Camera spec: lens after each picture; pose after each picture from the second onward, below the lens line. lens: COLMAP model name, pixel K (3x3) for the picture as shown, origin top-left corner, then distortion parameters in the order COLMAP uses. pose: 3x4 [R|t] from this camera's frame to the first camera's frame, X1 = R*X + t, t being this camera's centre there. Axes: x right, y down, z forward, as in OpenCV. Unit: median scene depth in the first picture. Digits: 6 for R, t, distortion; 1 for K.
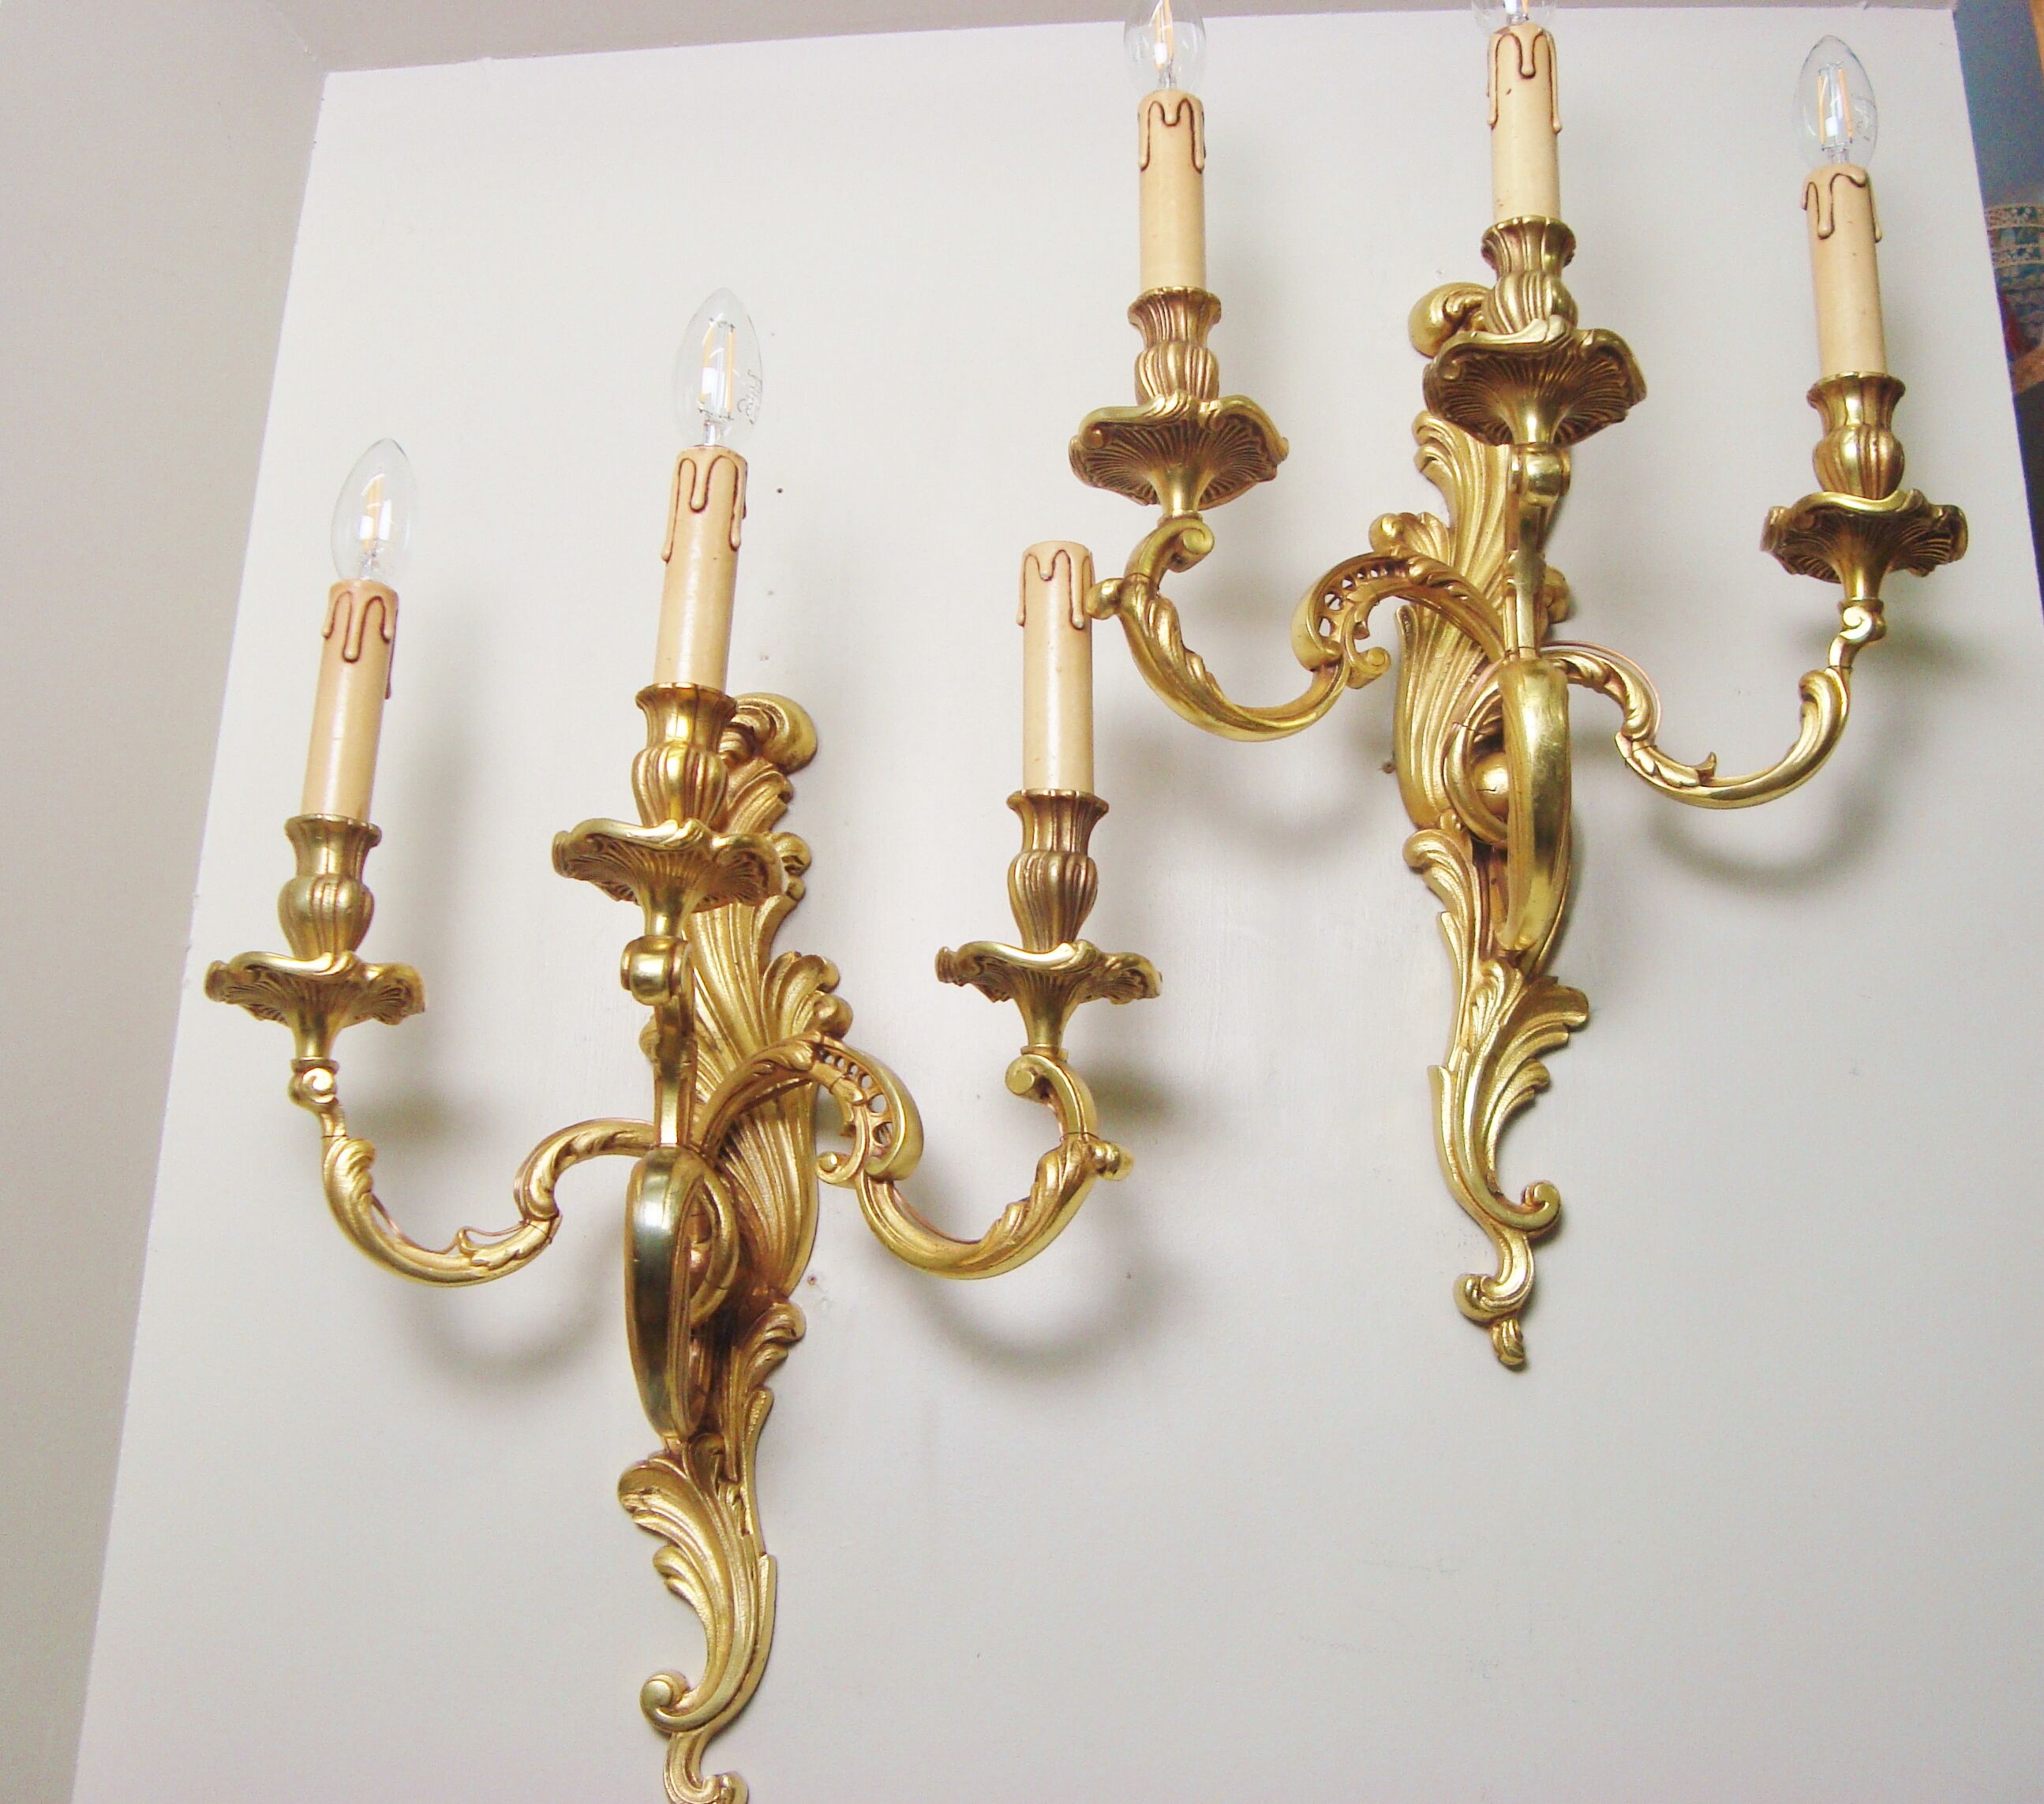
lens RADIAL K [[2312.0, 0, 1021.5], [0, 2312.0, 881.3], [0, 0, 1]] dist [-0.176504, -0.001422]
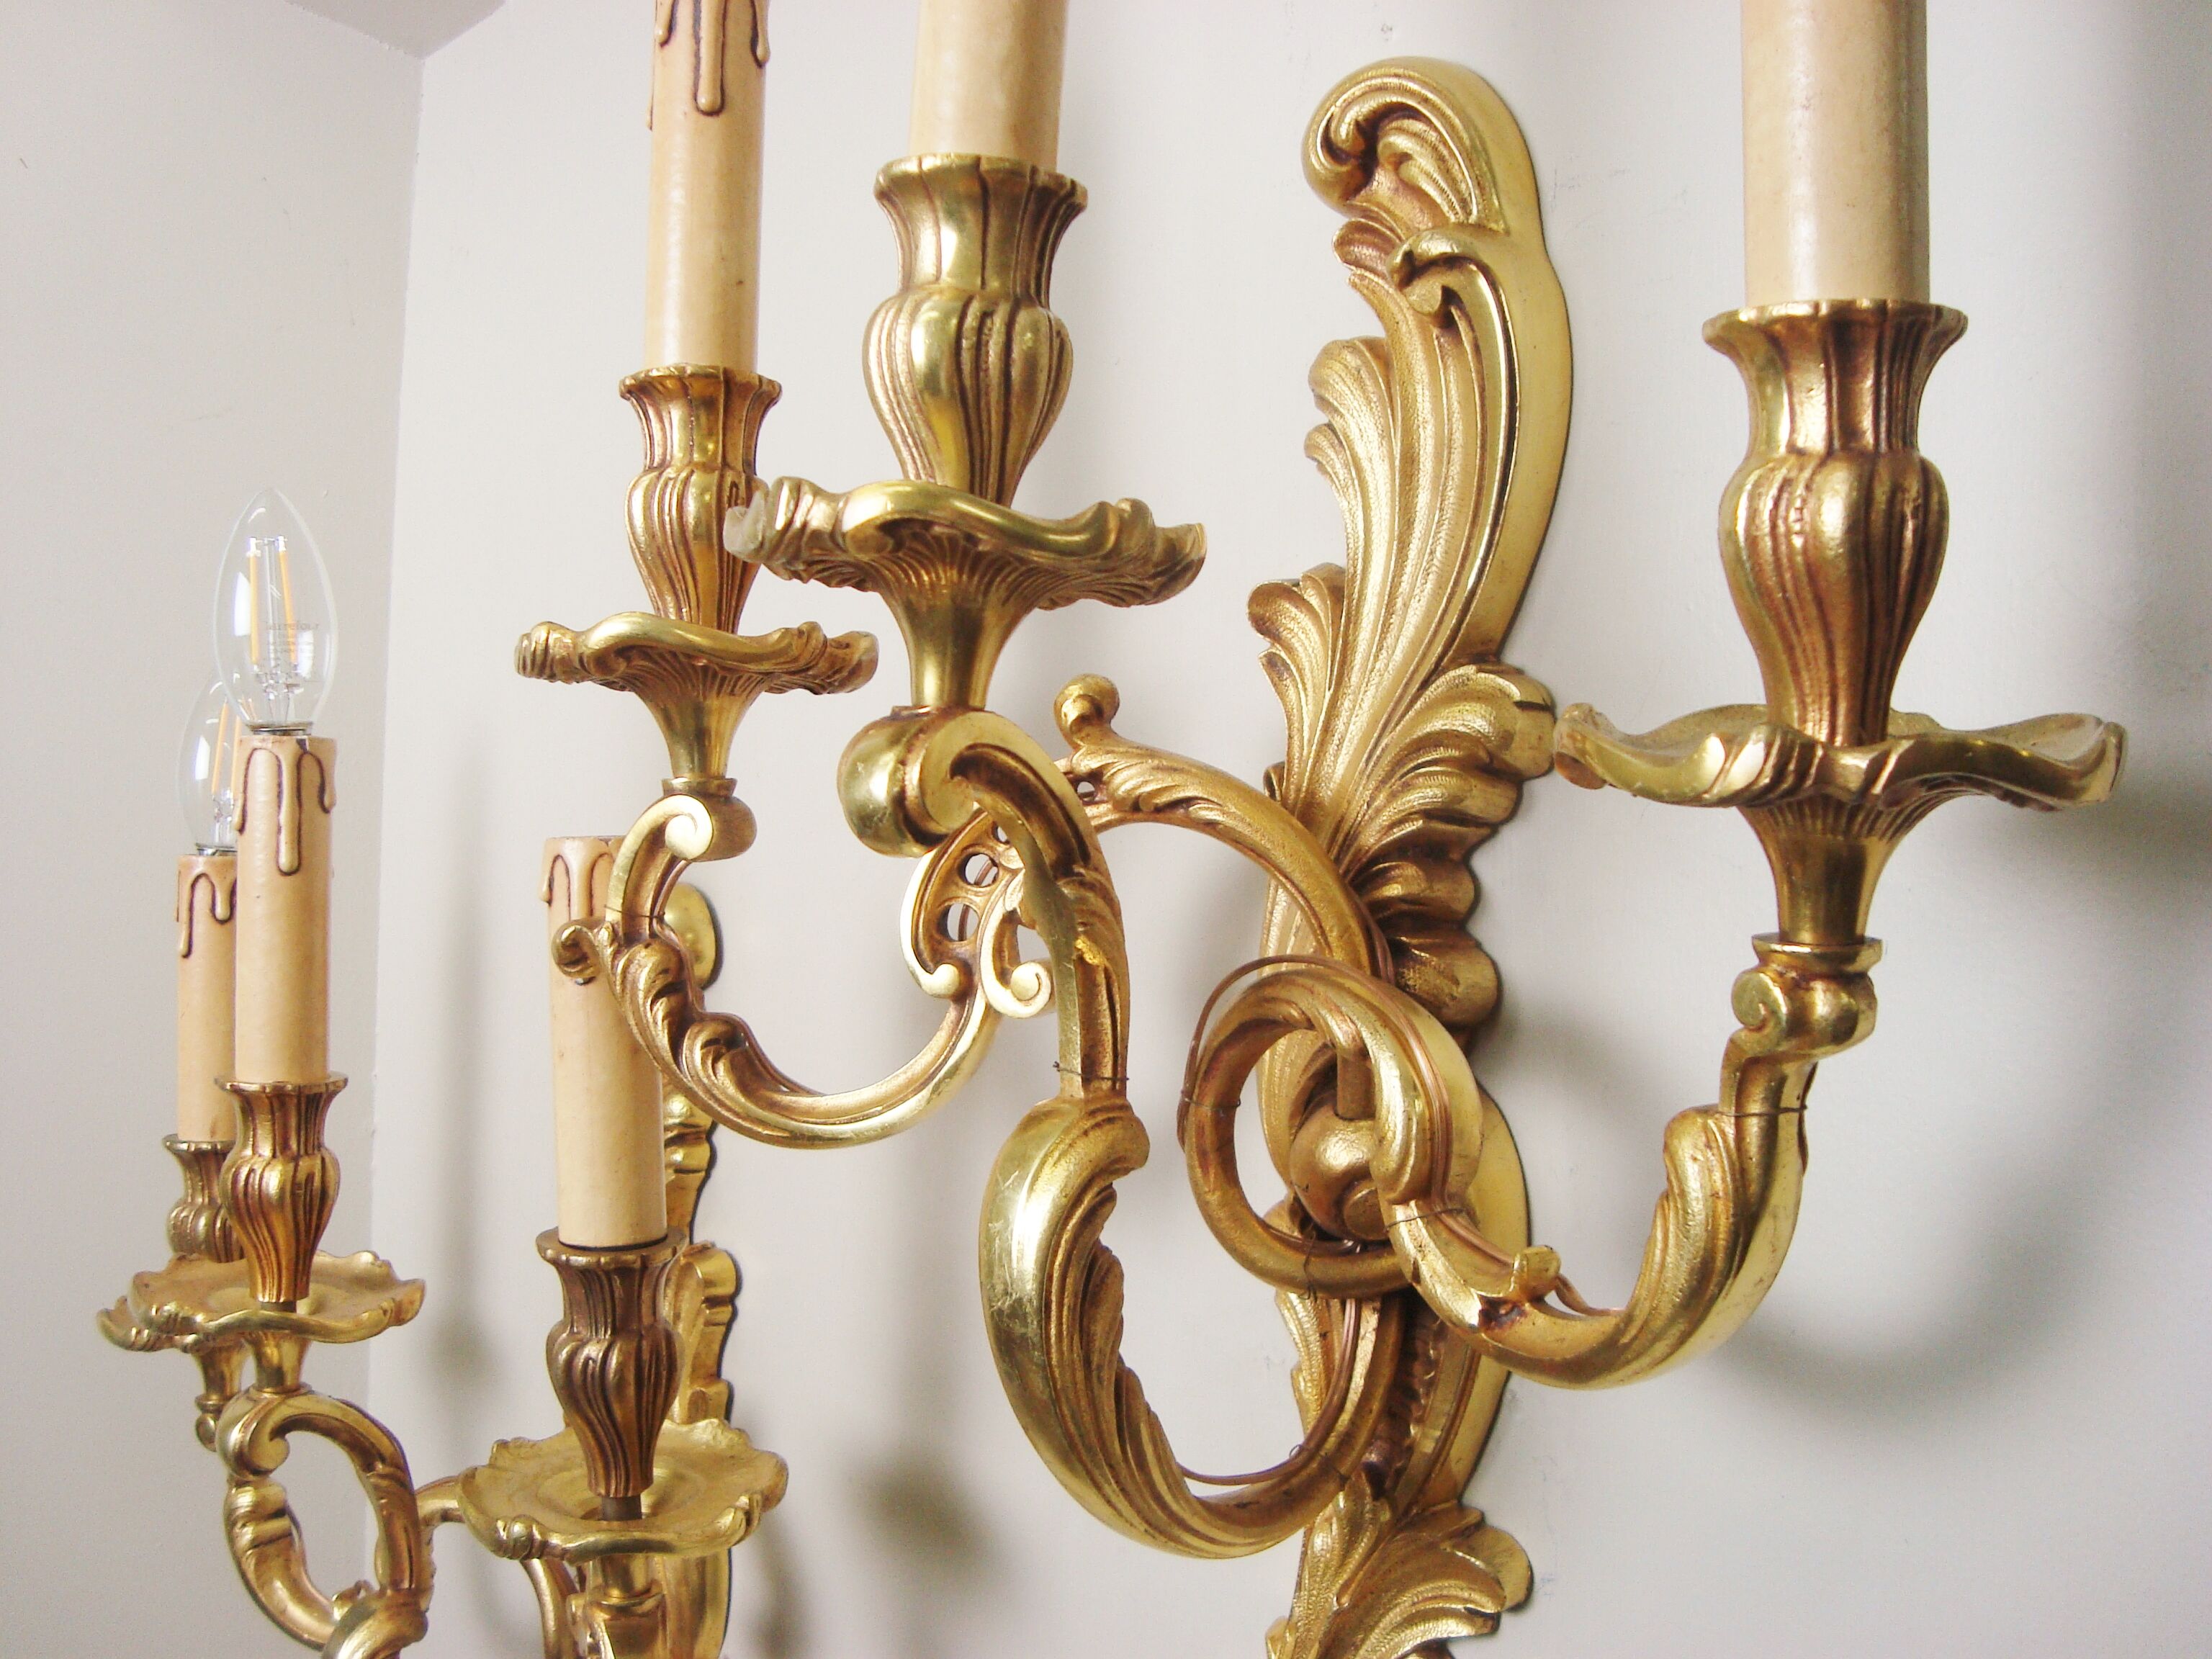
lens RADIAL K [[2130.2, 0, 1099.2], [0, 2130.2, 836.4], [0, 0, 1]] dist [-0.218074, 0.211445]
pose [[0.748305, -0.017548, -0.663123, 0.509096], [0.201255, 0.958538, 0.201743, -0.232362], [0.632089, -0.284422, 0.720811, 0.661049]]
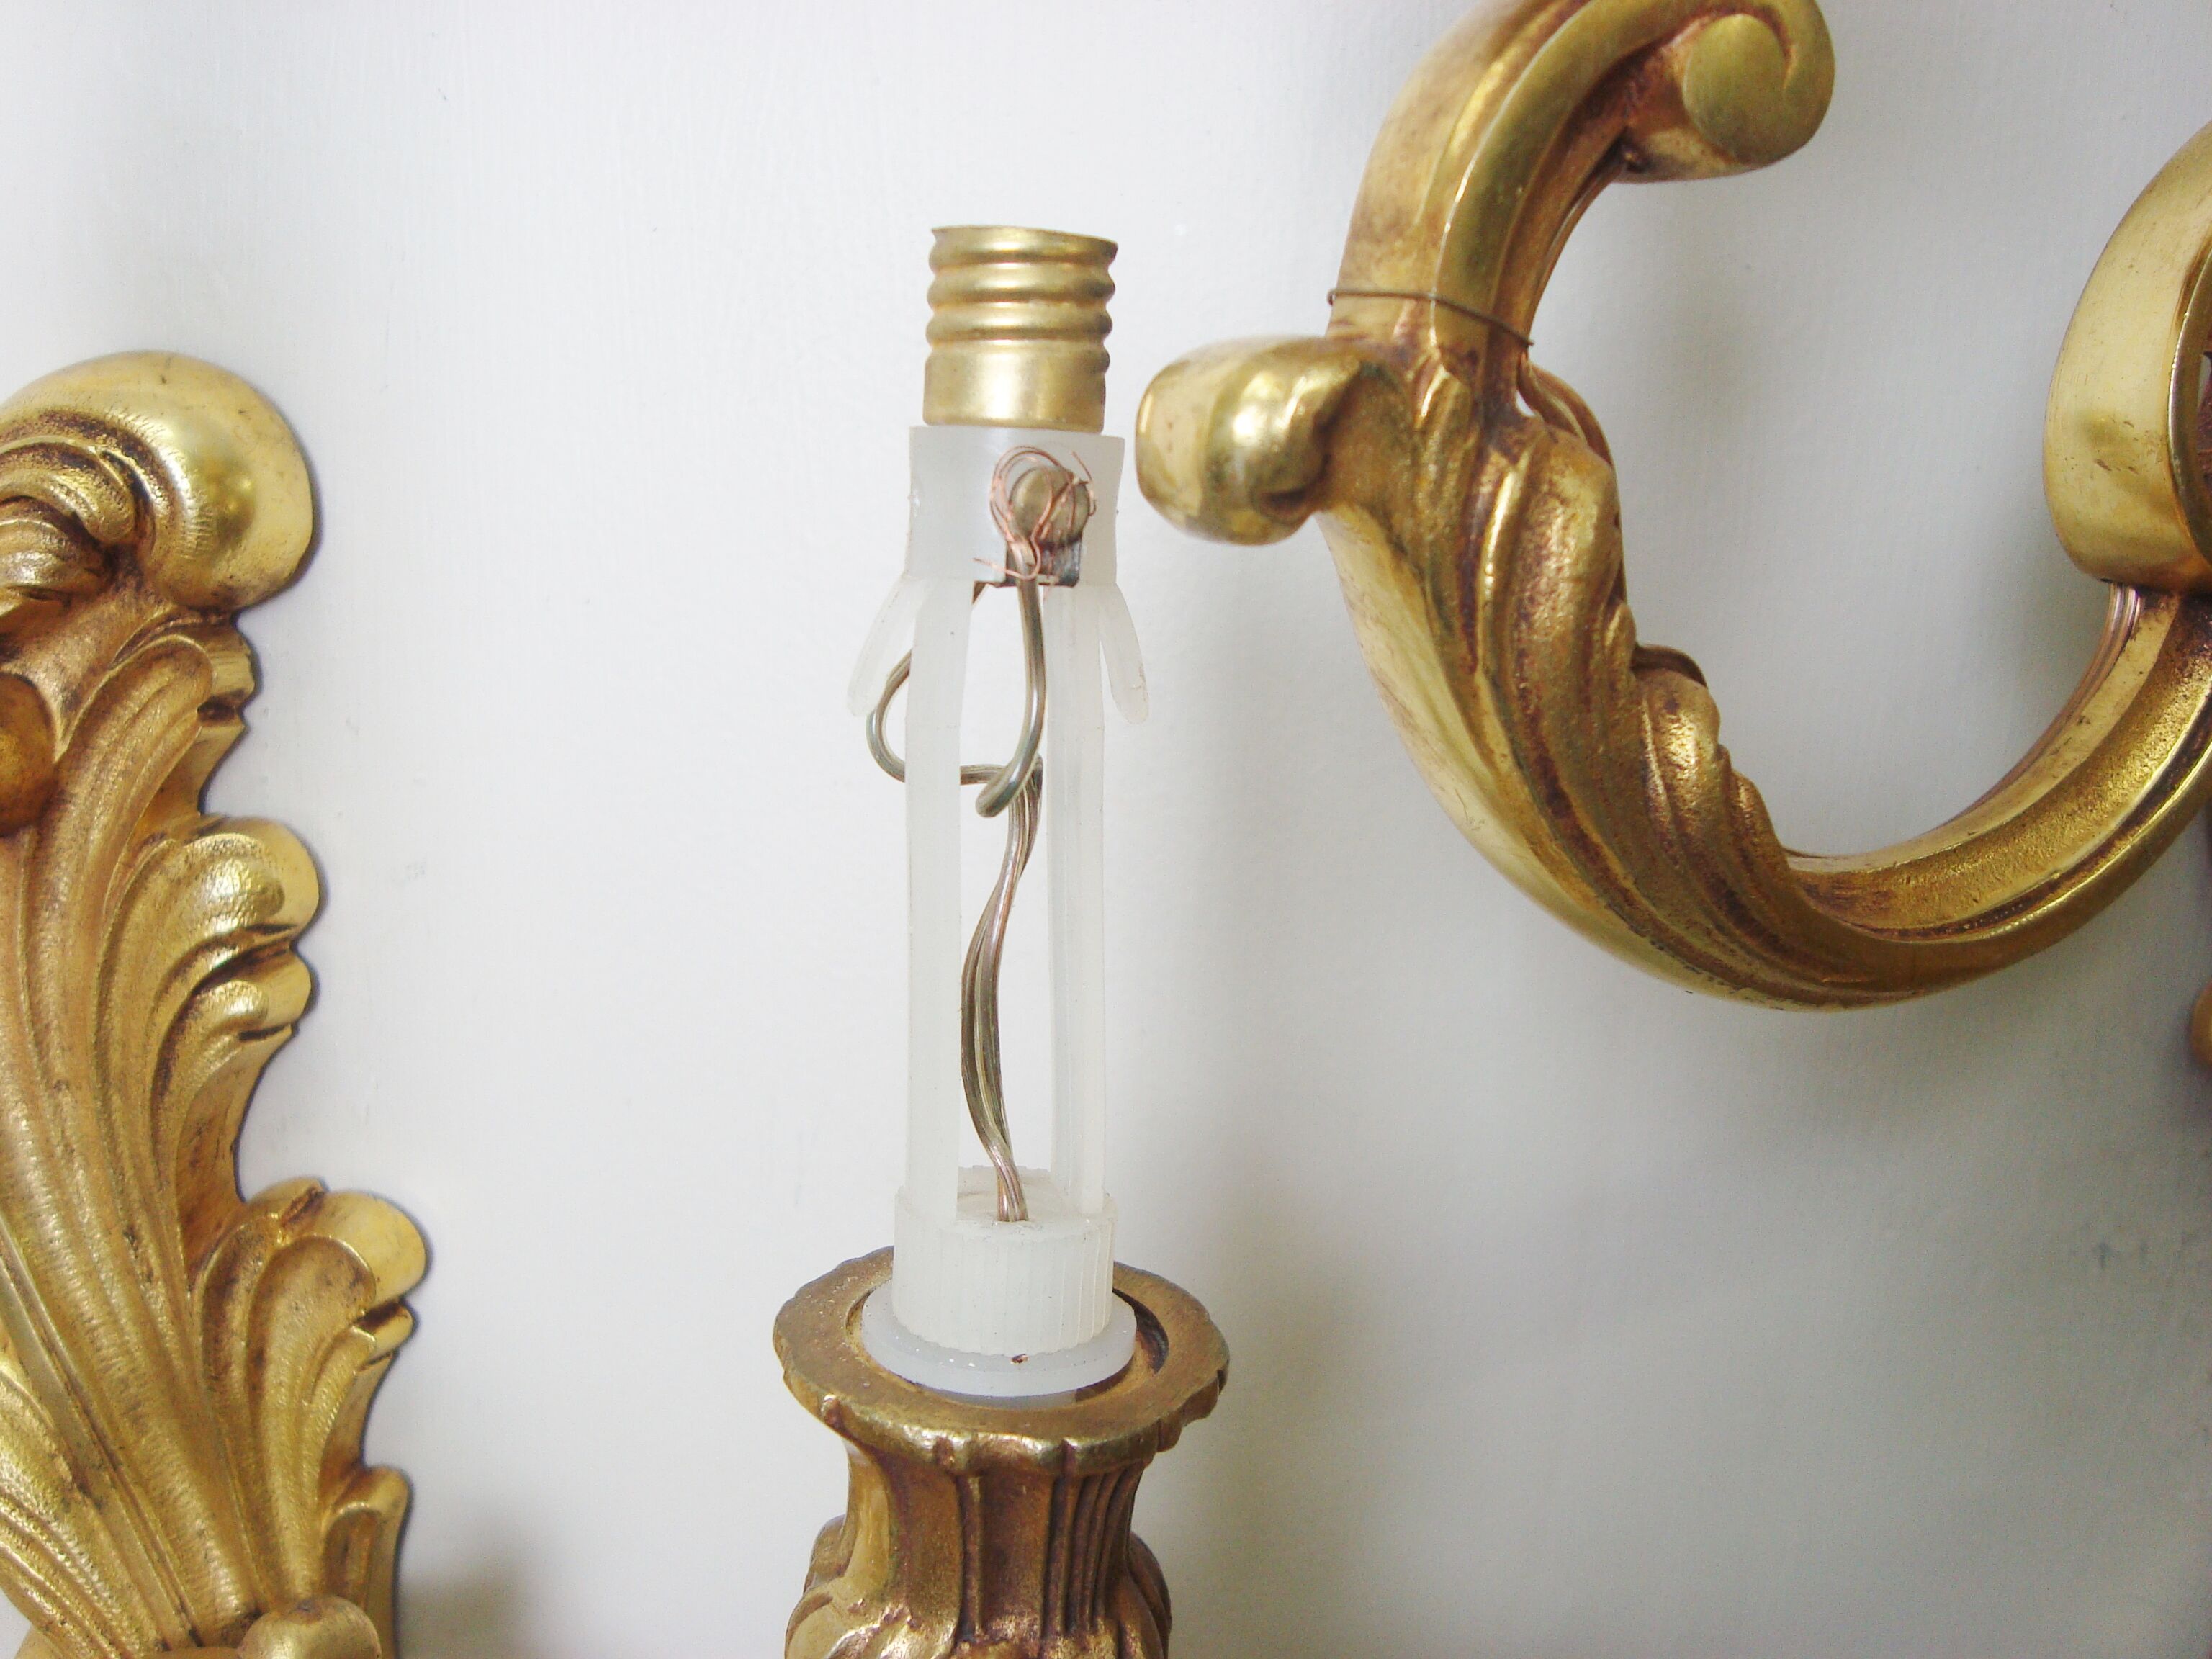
lens RADIAL K [[2130.2, 0, 1099.2], [0, 2130.2, 836.4], [0, 0, 1]] dist [-0.218074, 0.211445]
pose [[0.999770, 0.014735, -0.015575, 0.027088], [-0.006177, 0.893577, 0.448867, -0.165203], [0.020532, -0.448667, 0.893463, 0.809790]]
